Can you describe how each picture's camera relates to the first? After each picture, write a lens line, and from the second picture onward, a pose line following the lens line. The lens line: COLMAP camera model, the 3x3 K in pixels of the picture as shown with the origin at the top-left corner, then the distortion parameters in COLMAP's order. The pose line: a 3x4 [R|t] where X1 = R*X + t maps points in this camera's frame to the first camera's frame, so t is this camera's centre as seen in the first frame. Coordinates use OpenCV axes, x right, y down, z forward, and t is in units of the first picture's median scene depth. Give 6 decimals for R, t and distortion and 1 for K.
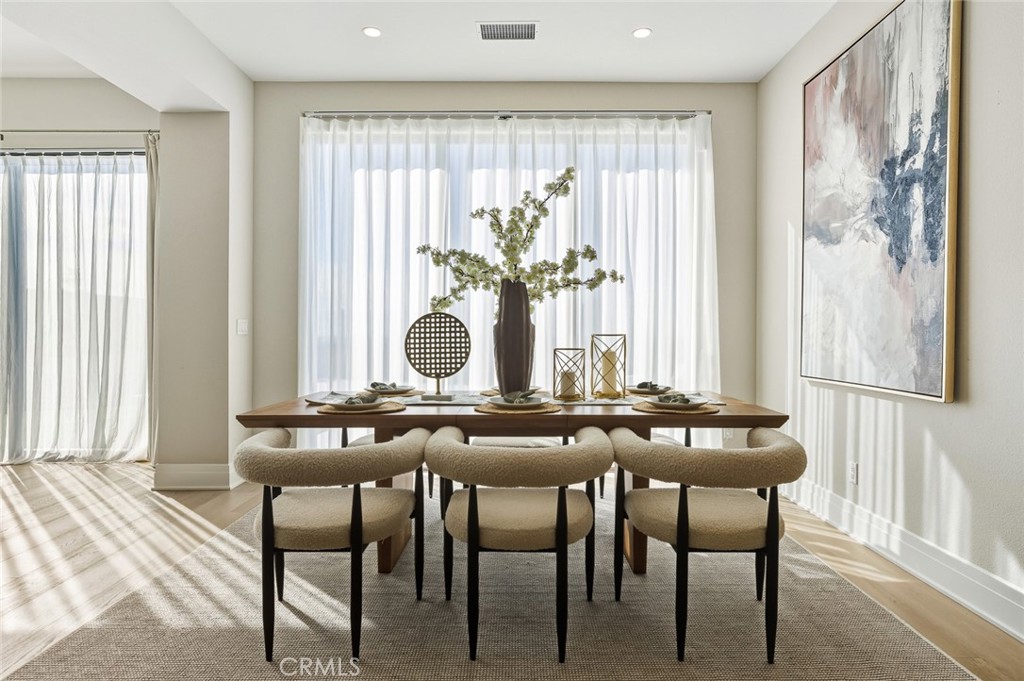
lens RADIAL K [[575.3, 0, 517.9], [0, 575.3, 338.6], [0, 0, 1]] dist [-0.023017, 0.001990]
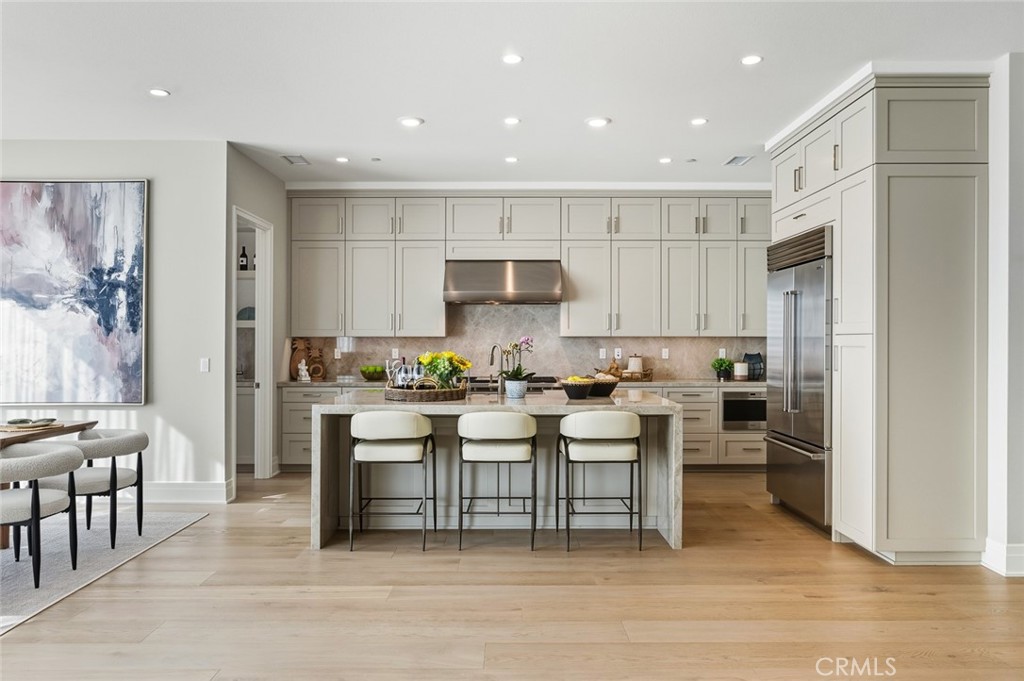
lens RADIAL K [[681.7, 0, 502.0], [0, 681.7, 343.5], [0, 0, 1]] dist [0.000595, -0.001184]
pose [[-0.011158, -0.004730, 0.999927, -1.365167], [0.006948, 0.999964, 0.004808, -0.087701], [-0.999914, 0.007001, -0.011125, -0.185337]]
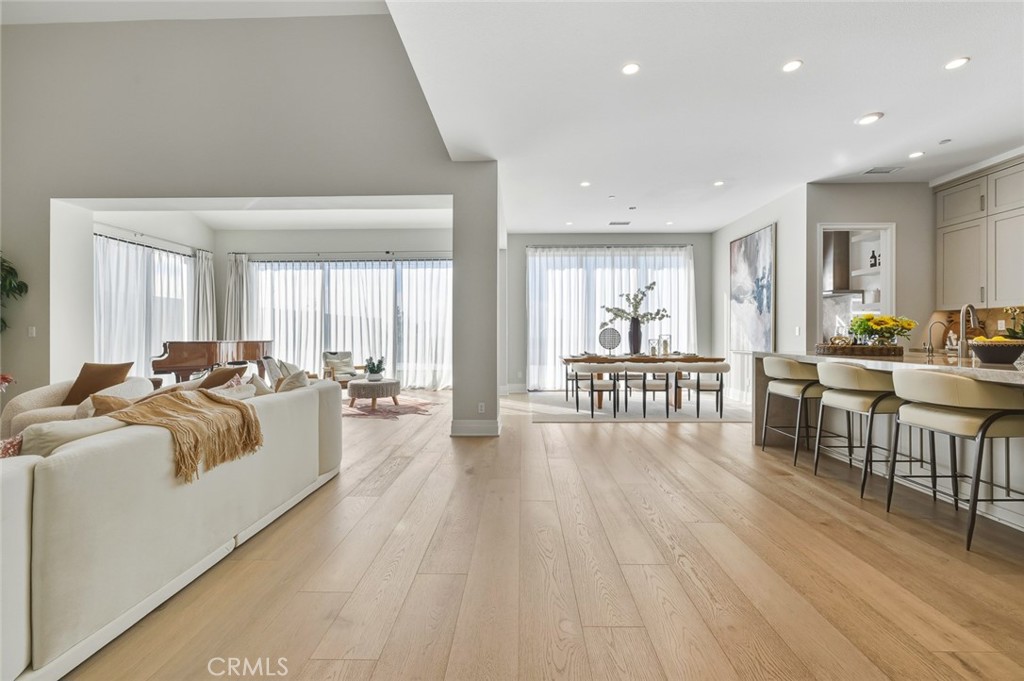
lens RADIAL K [[424.9, 0, 511.9], [0, 424.9, 335.5], [0, 0, 1]] dist [-0.023703, 0.000534]
pose [[0.999684, -0.001988, -0.025048, -0.612671], [0.001796, 0.999969, -0.007684, 0.011502], [0.025062, 0.007637, 0.999657, -1.293677]]
